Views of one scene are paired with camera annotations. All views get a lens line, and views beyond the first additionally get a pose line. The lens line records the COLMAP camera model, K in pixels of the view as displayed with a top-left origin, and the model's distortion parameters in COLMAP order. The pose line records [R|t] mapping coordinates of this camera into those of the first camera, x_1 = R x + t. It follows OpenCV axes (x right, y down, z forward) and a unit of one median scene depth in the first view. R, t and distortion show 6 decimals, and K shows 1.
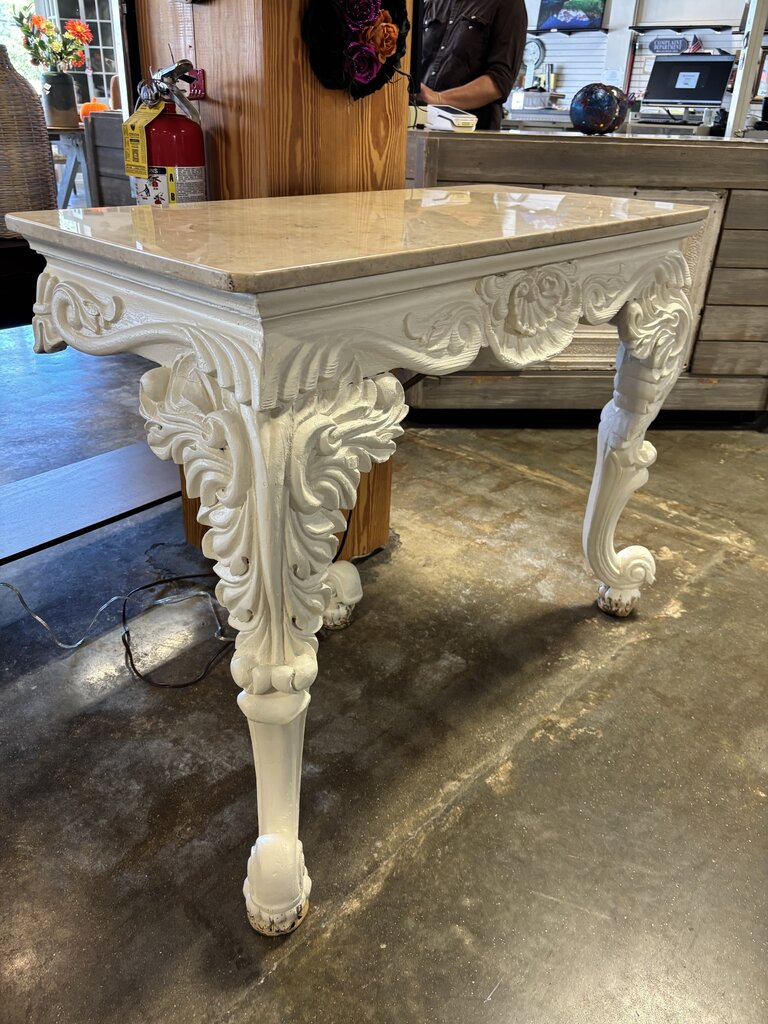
lens RADIAL K [[780.5, 0, 380.0], [0, 780.5, 513.5], [0, 0, 1]] dist [0.006130, 0.002871]
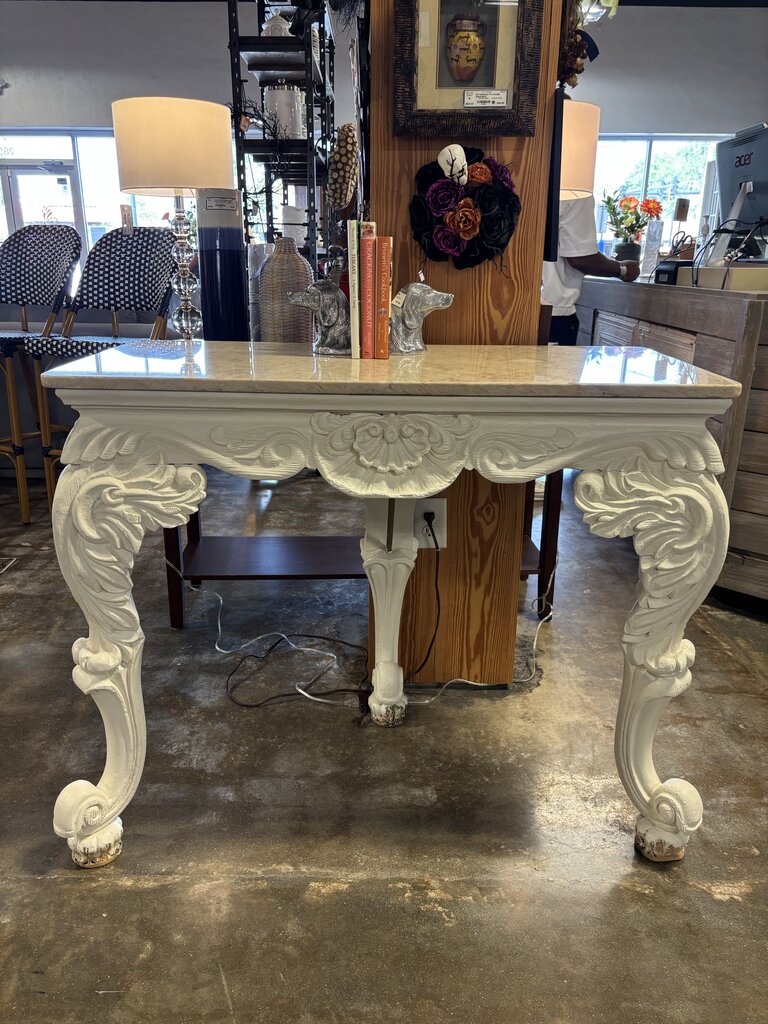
lens RADIAL K [[773.0, 0, 382.2], [0, 773.0, 516.8], [0, 0, 1]] dist [0.048944, -0.064289]
pose [[0.675884, 0.214101, -0.705224, 0.865336], [-0.330217, 0.943426, -0.030060, -0.120643], [0.658891, 0.253194, 0.708347, 0.221030]]
